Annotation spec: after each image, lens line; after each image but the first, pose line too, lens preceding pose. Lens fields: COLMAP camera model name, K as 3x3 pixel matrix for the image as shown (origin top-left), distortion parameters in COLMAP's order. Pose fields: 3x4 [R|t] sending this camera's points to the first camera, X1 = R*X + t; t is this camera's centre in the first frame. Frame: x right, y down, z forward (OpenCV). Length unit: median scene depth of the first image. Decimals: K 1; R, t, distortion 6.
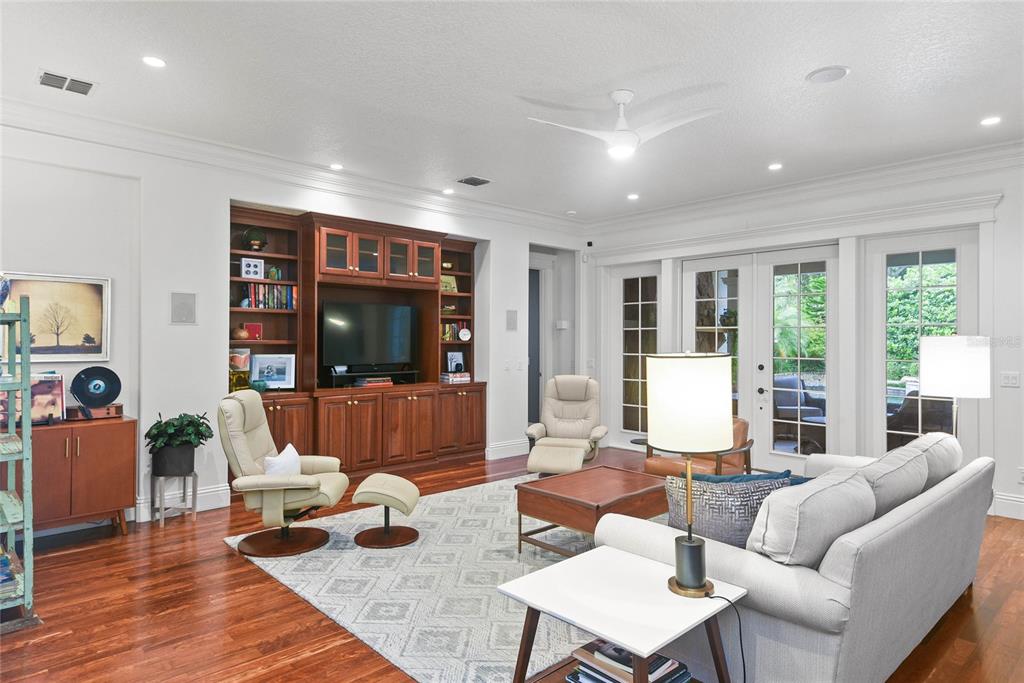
lens RADIAL K [[612.1, 0, 509.3], [0, 612.1, 346.3], [0, 0, 1]] dist [0.039598, 0.000297]
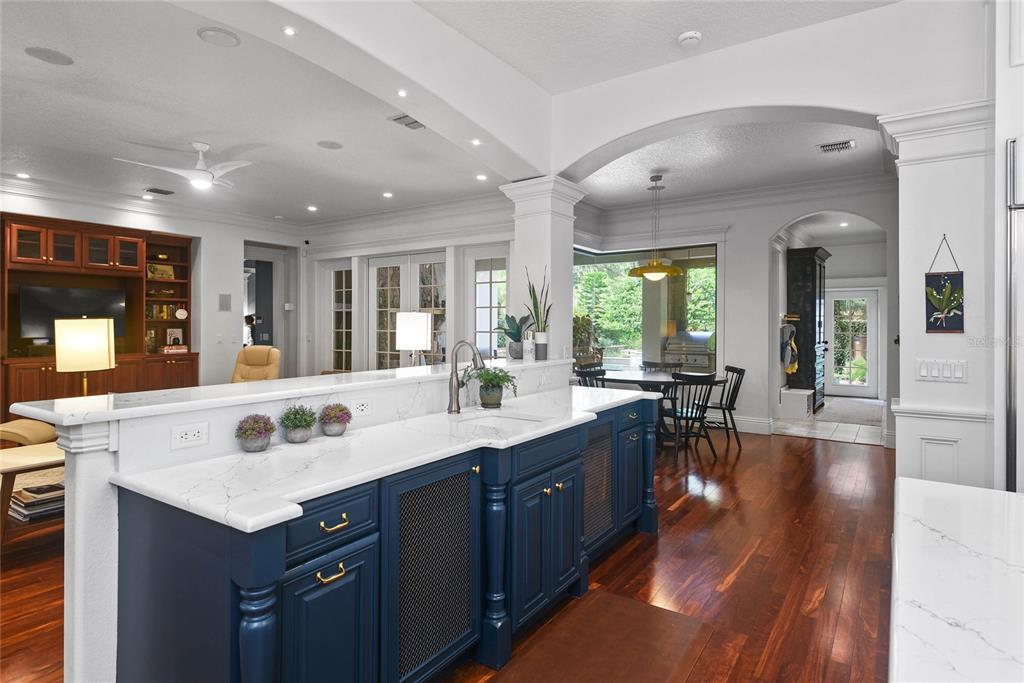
lens RADIAL K [[551.2, 0, 515.1], [0, 551.2, 334.8], [0, 0, 1]] dist [-0.016005, -0.001837]
pose [[0.970016, -0.003580, 0.243013, 0.308313], [0.000514, 0.999919, 0.012681, 0.009002], [-0.243039, -0.012176, 0.969940, -0.217453]]
